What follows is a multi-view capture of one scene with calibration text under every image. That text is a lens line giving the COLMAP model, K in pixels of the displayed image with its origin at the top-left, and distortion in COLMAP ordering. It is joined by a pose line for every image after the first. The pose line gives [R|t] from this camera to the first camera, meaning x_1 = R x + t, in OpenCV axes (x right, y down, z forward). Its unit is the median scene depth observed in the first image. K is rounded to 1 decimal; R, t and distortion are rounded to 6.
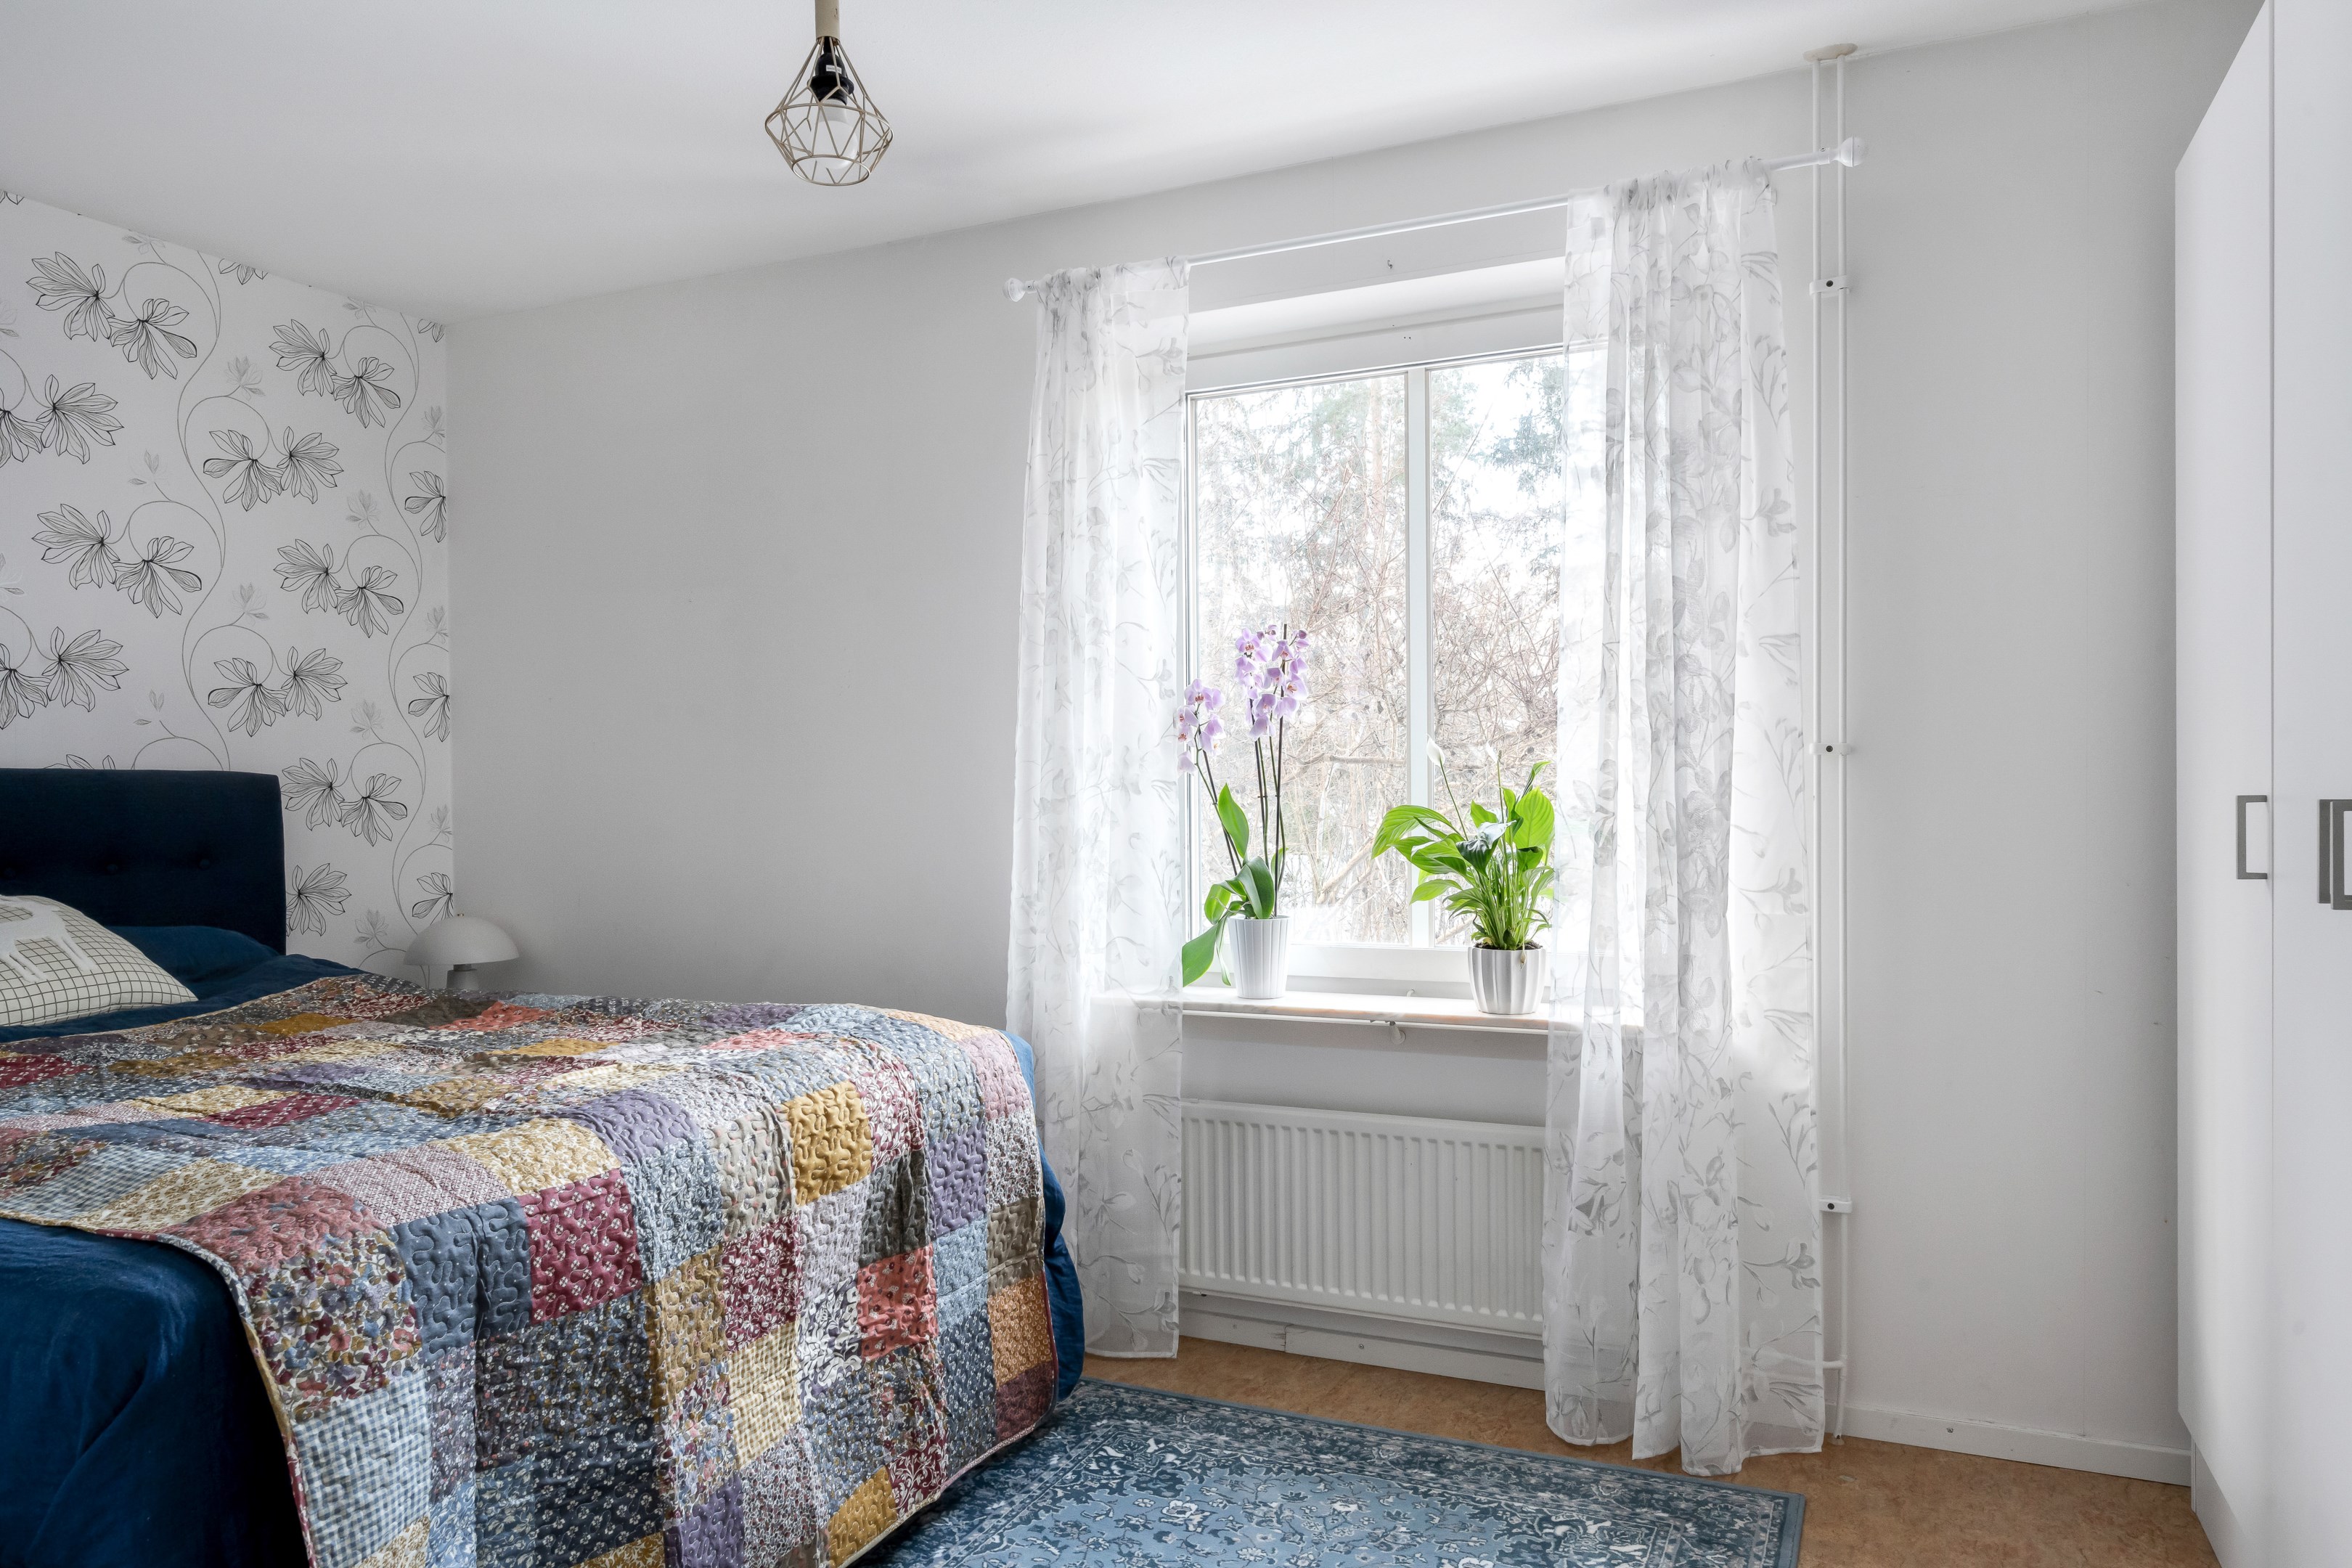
lens RADIAL K [[1576.3, 0, 1169.5], [0, 1576.3, 791.6], [0, 0, 1]] dist [-0.008875, -0.003343]
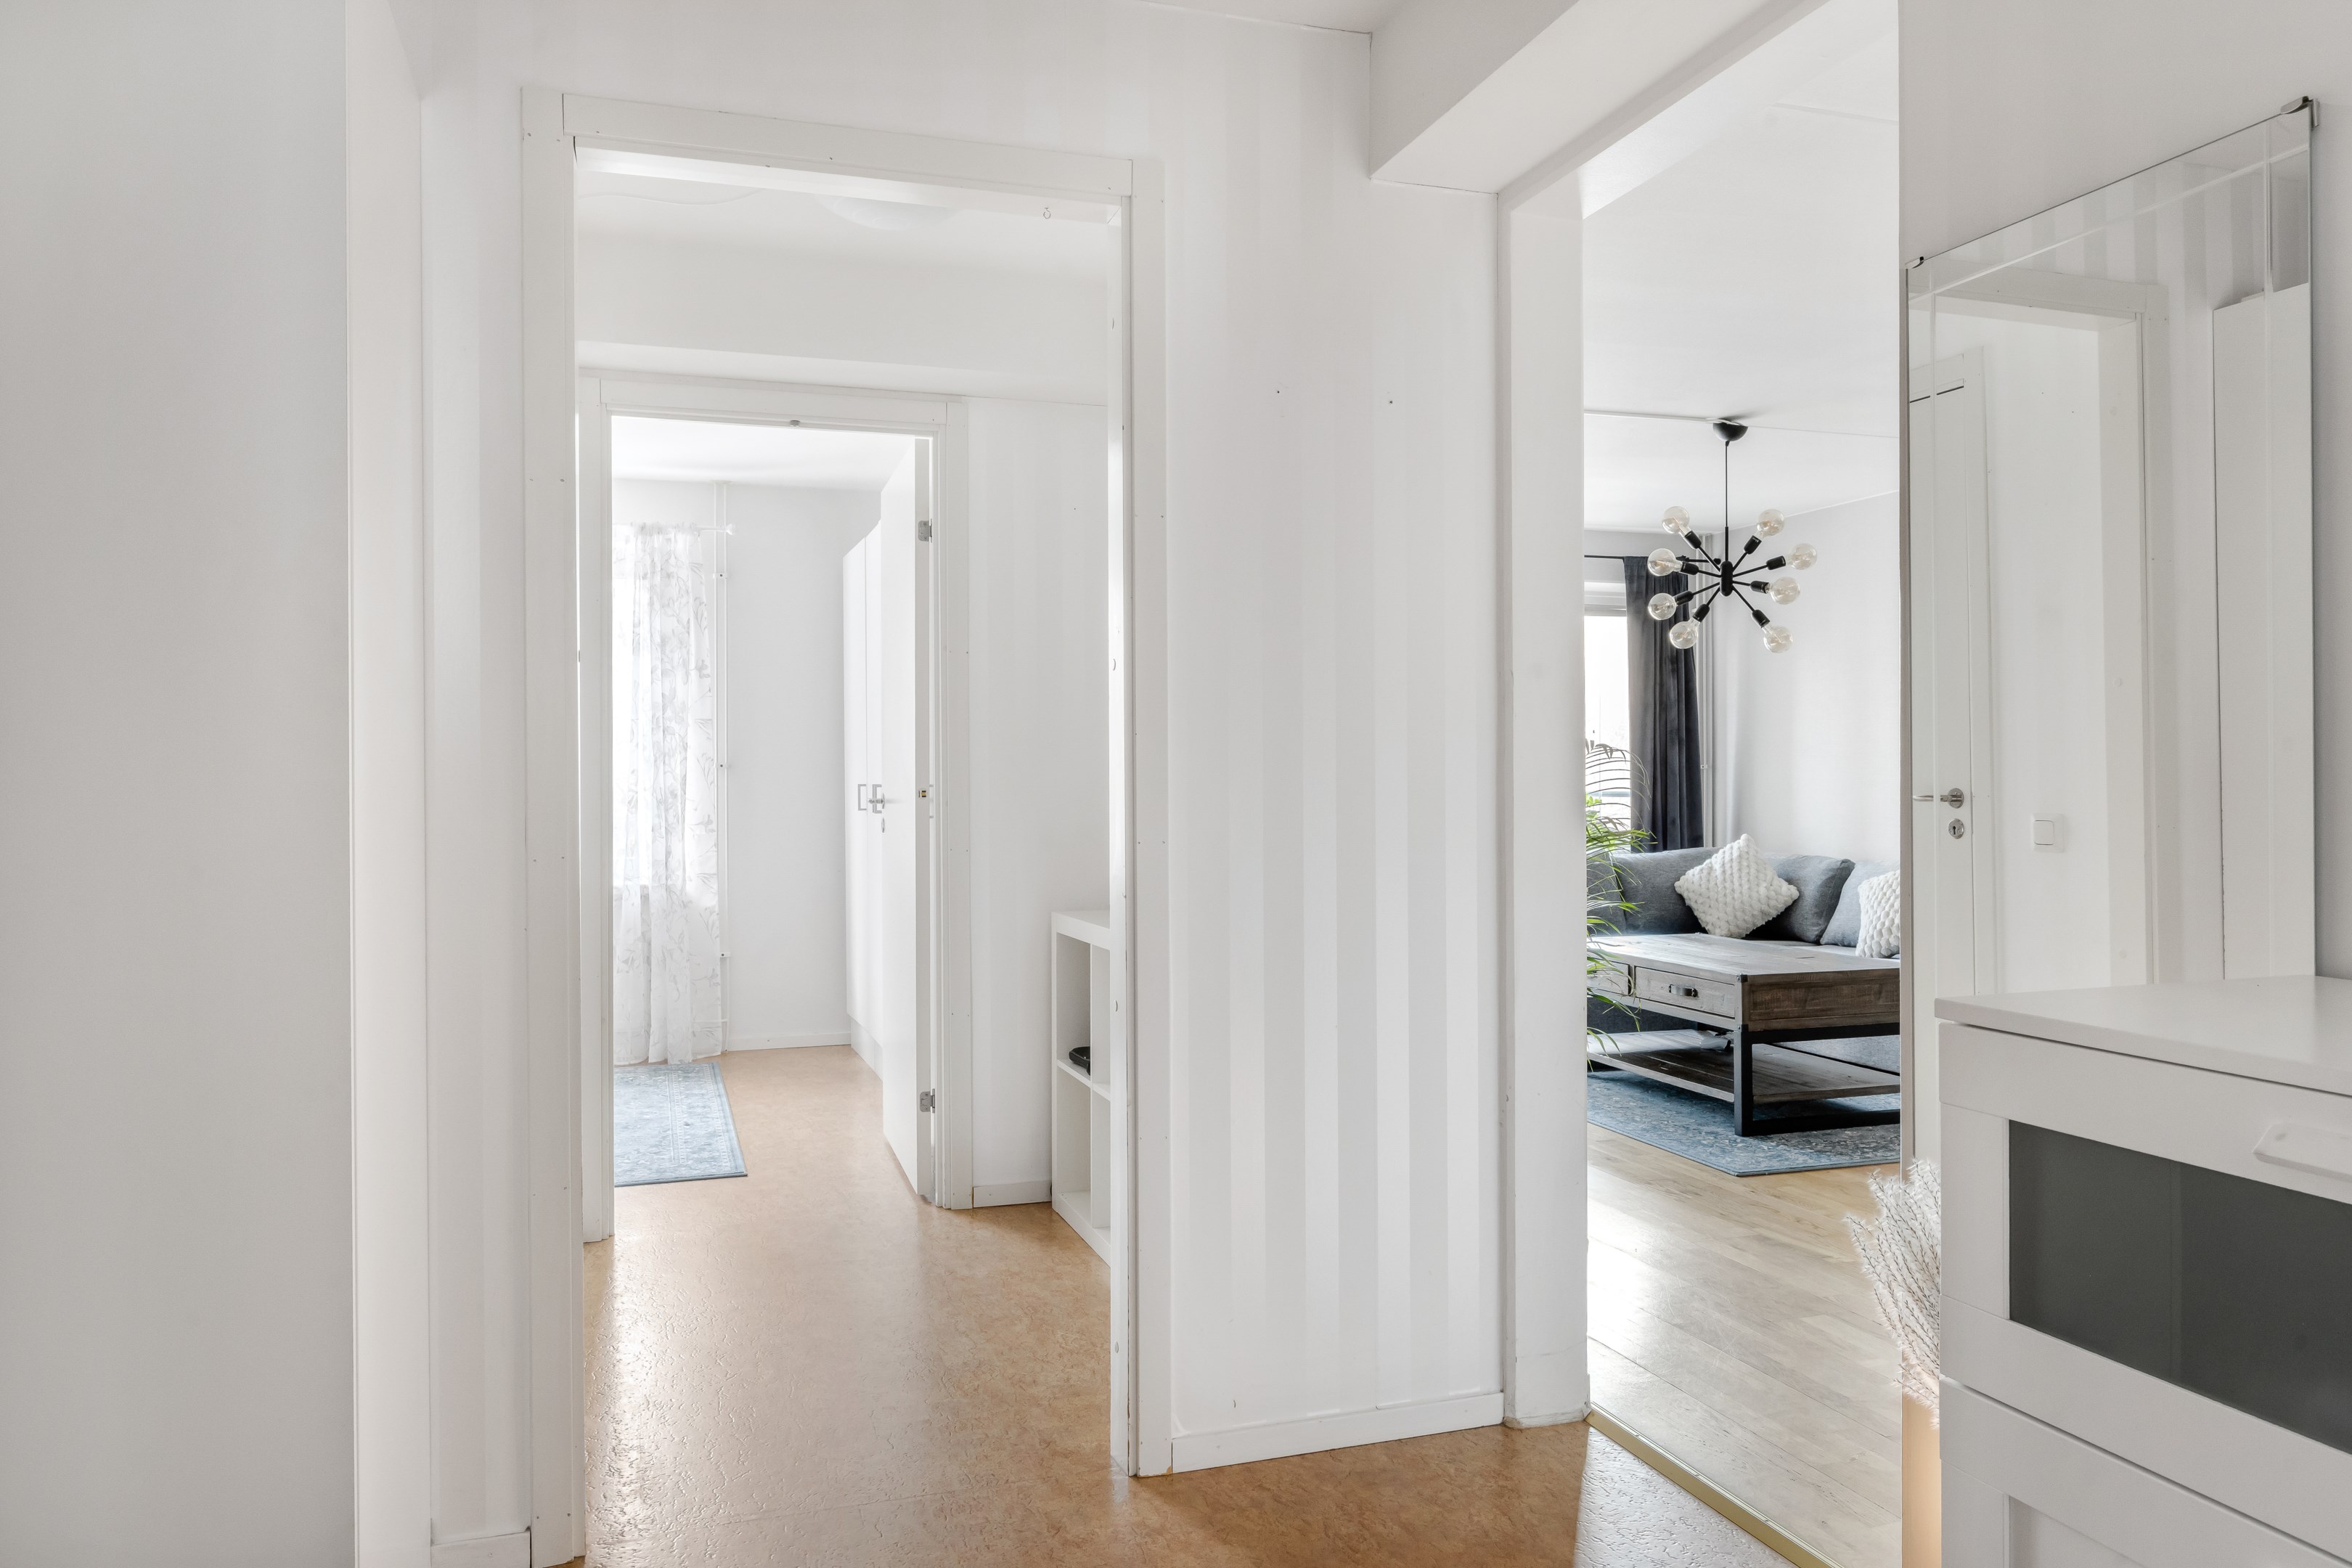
lens RADIAL K [[1576.3, 0, 1171.9], [0, 1576.3, 786.9], [0, 0, 1]] dist [-0.008875, -0.003343]
pose [[0.716460, 0.002512, 0.697624, -0.796076], [0.008233, 0.999893, -0.012056, 0.041101], [-0.697580, 0.014381, 0.716363, -1.255481]]
